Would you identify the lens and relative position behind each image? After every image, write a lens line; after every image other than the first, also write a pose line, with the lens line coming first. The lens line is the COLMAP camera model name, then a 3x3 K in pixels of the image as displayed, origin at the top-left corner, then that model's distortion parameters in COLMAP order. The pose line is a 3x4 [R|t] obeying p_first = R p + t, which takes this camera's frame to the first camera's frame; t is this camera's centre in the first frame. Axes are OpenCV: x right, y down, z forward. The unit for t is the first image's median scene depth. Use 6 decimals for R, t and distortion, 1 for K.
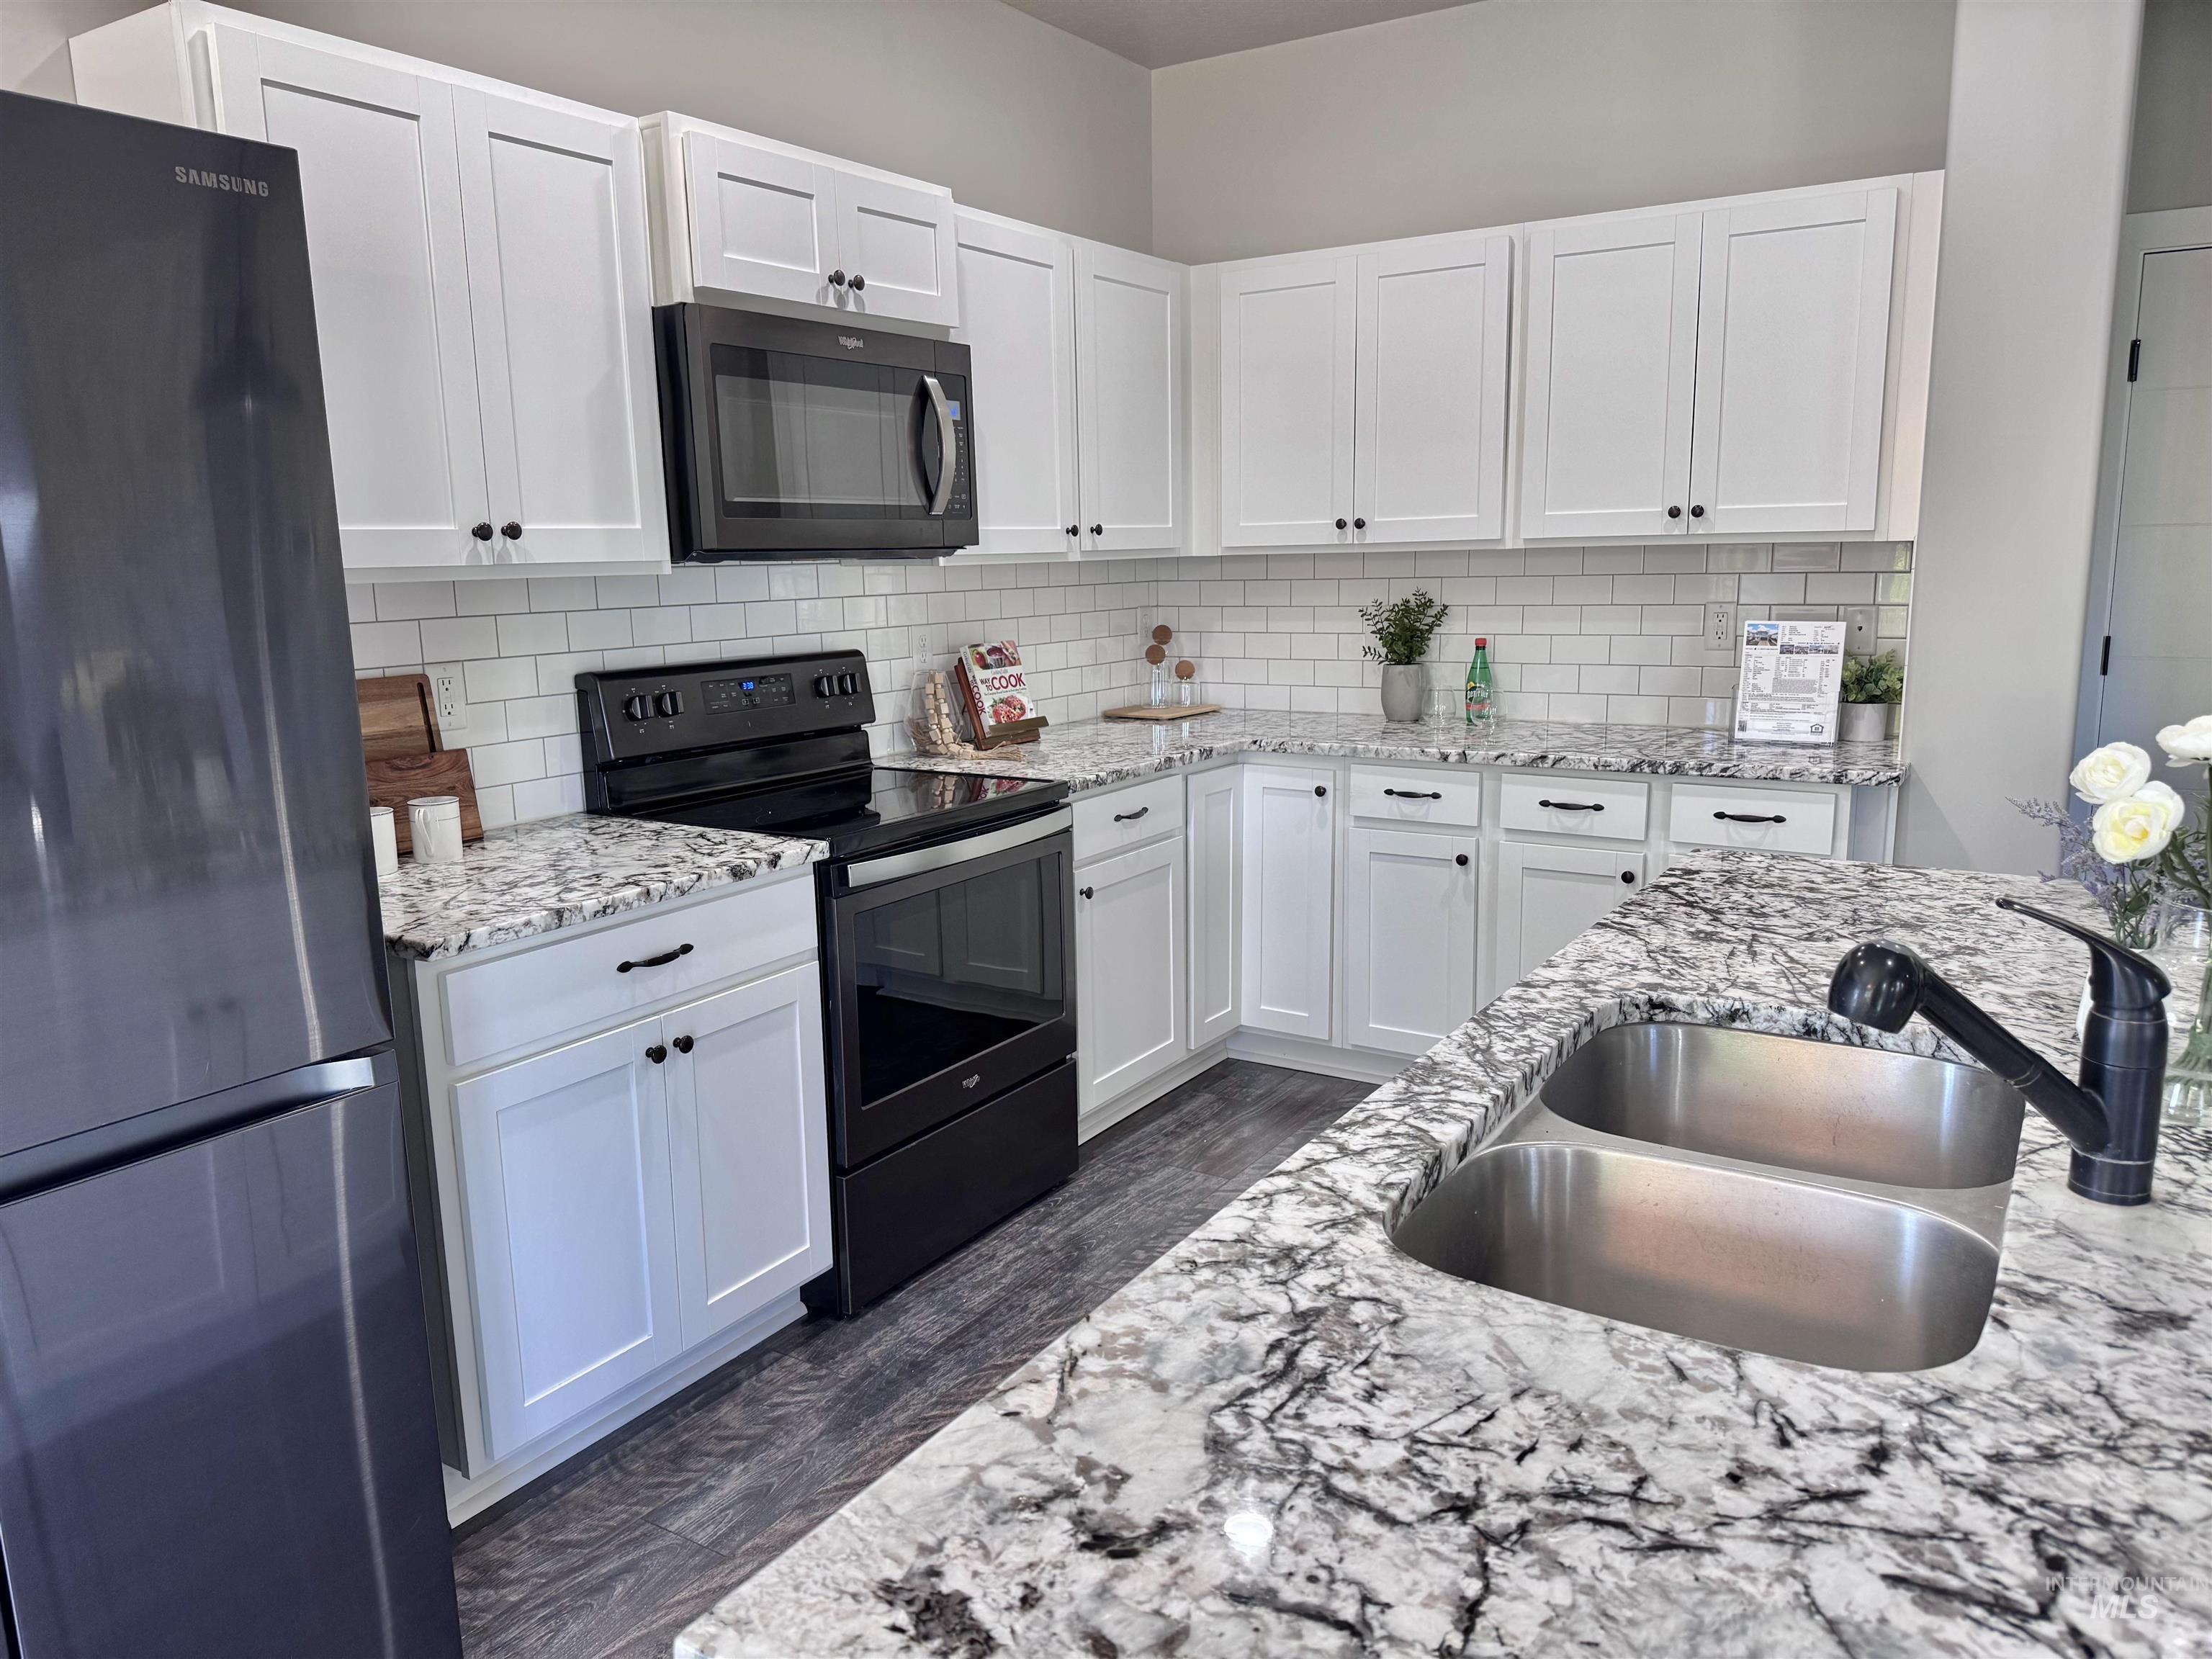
lens RADIAL K [[1549.5, 0, 1106.0], [0, 1549.5, 829.5], [0, 0, 1]] dist [0.040223, -0.049128]
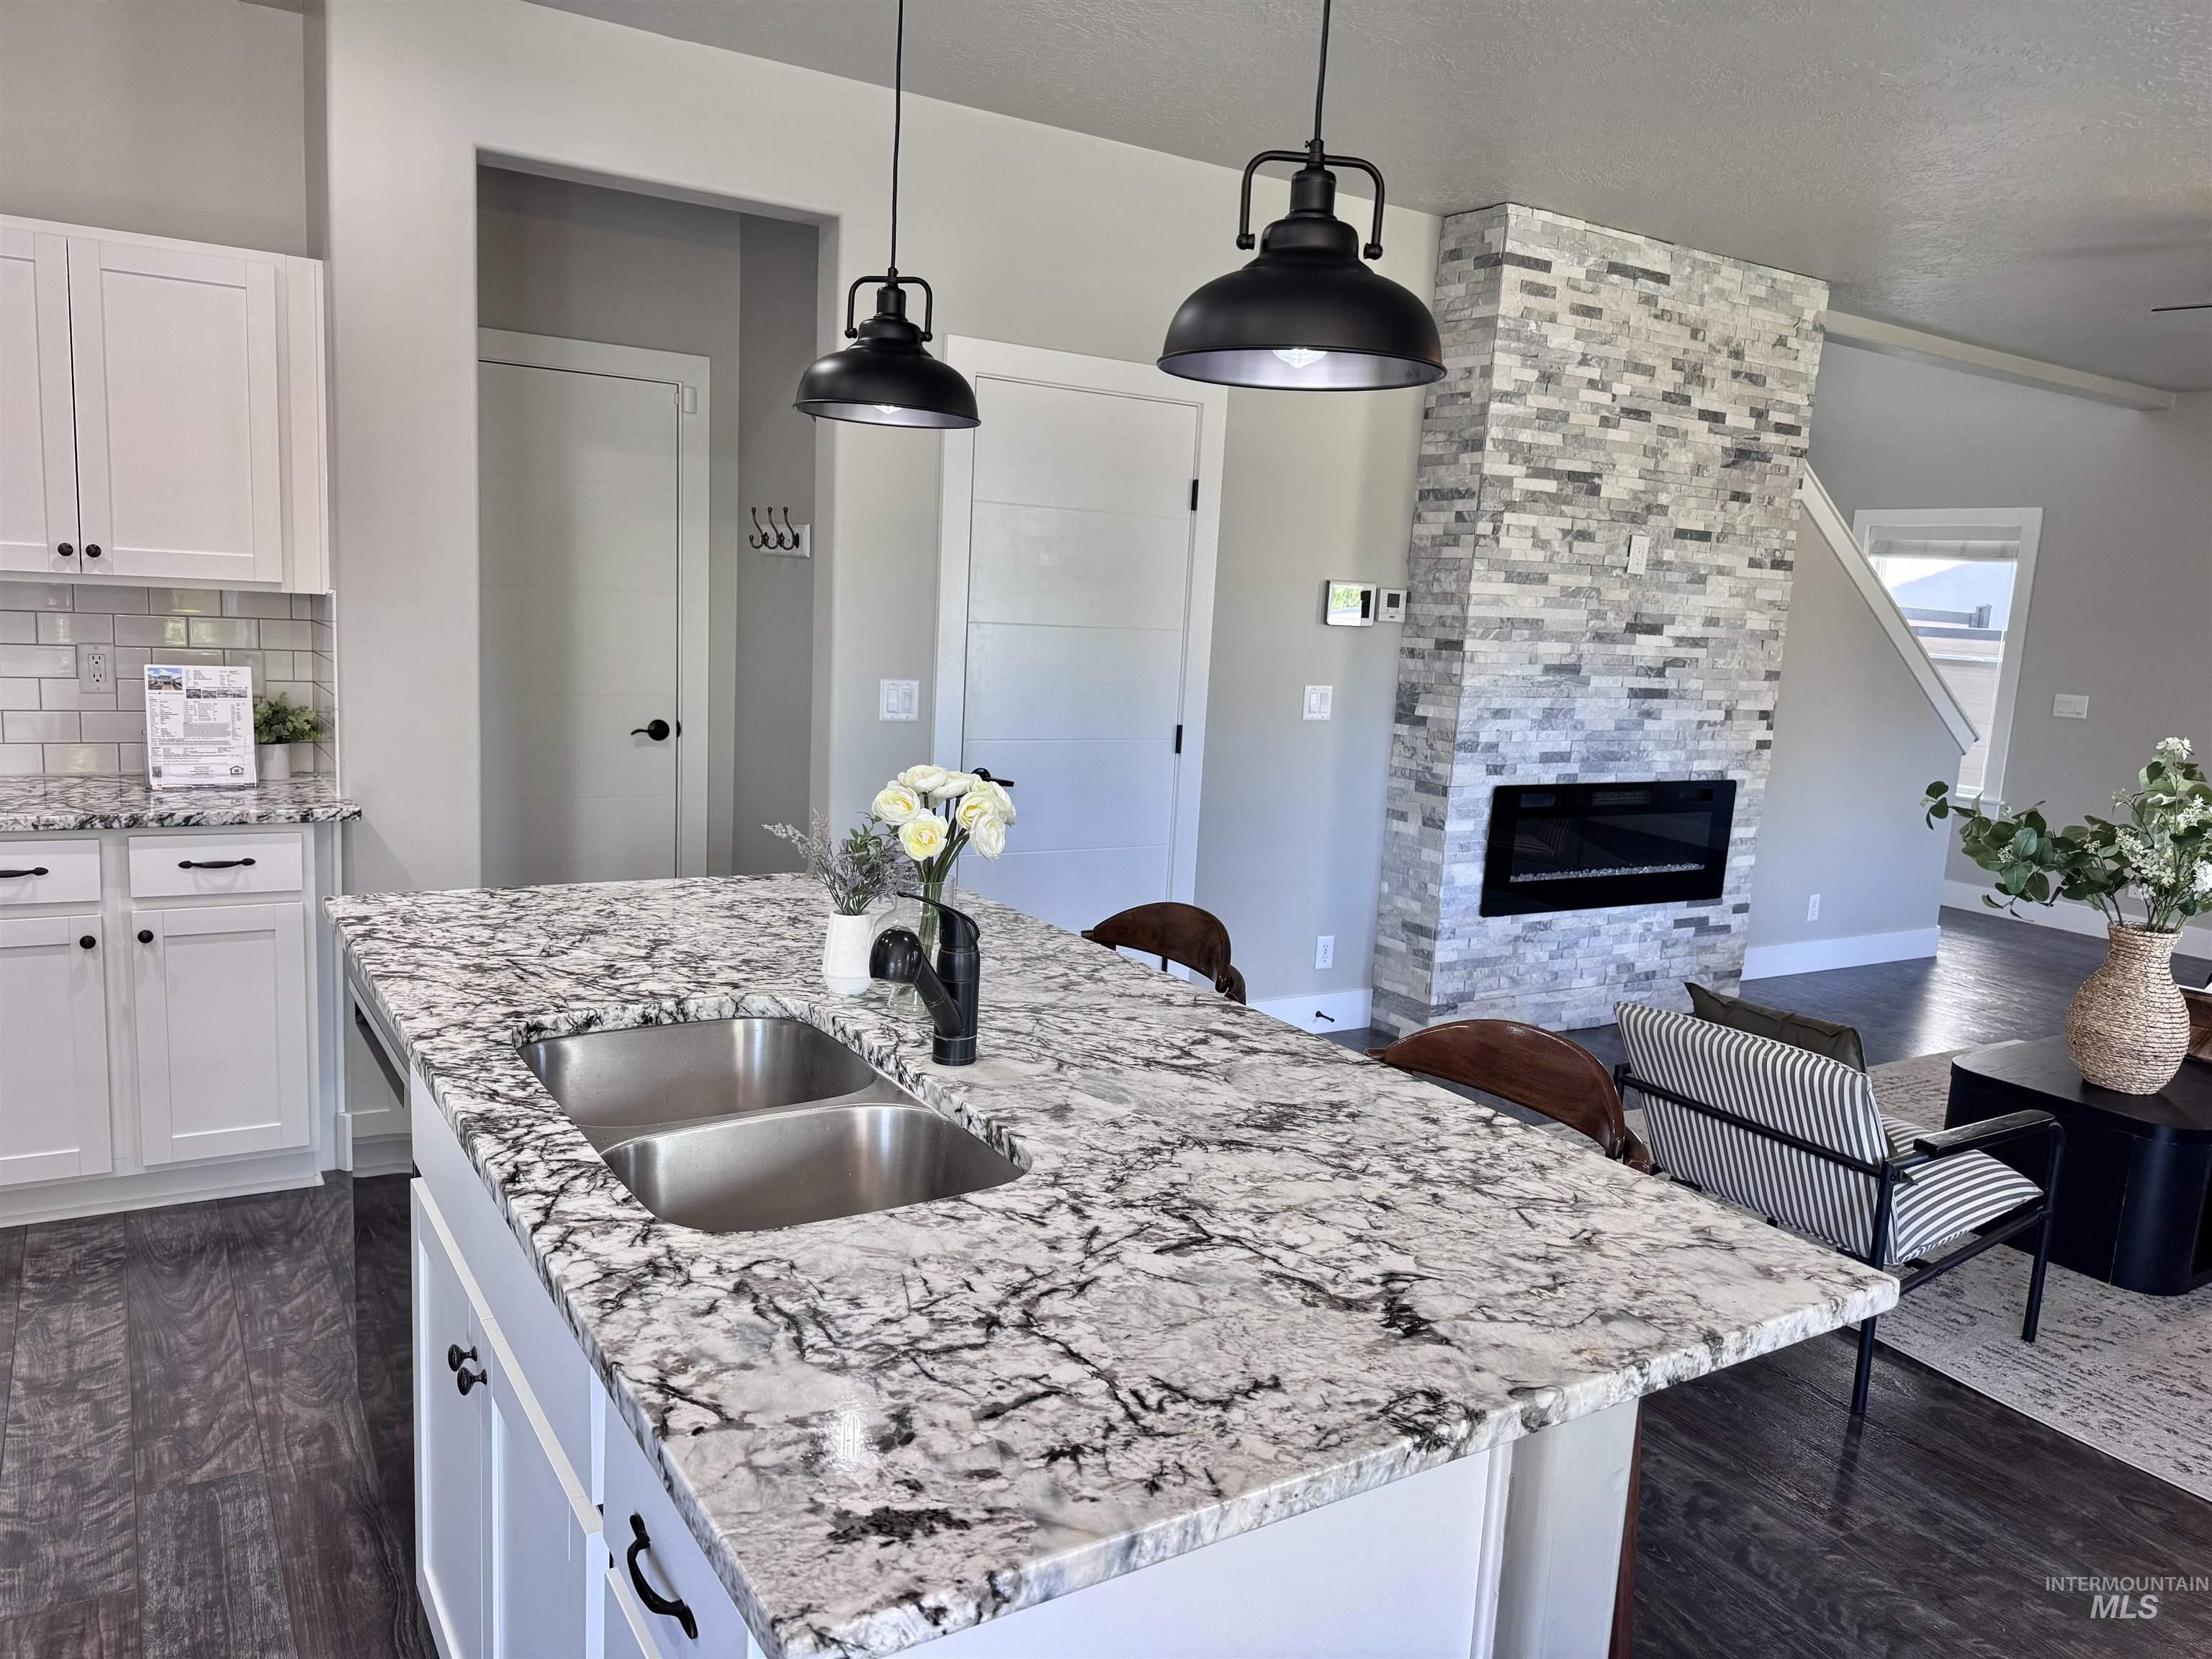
lens RADIAL K [[1533.6, 0, 1102.3], [0, 1533.6, 839.5], [0, 0, 1]] dist [0.189739, -0.413577]
pose [[0.423716, -0.099977, 0.900261, -0.315285], [0.100298, 0.992957, 0.063065, -0.036754], [-0.900225, 0.063573, 0.430759, 0.063044]]
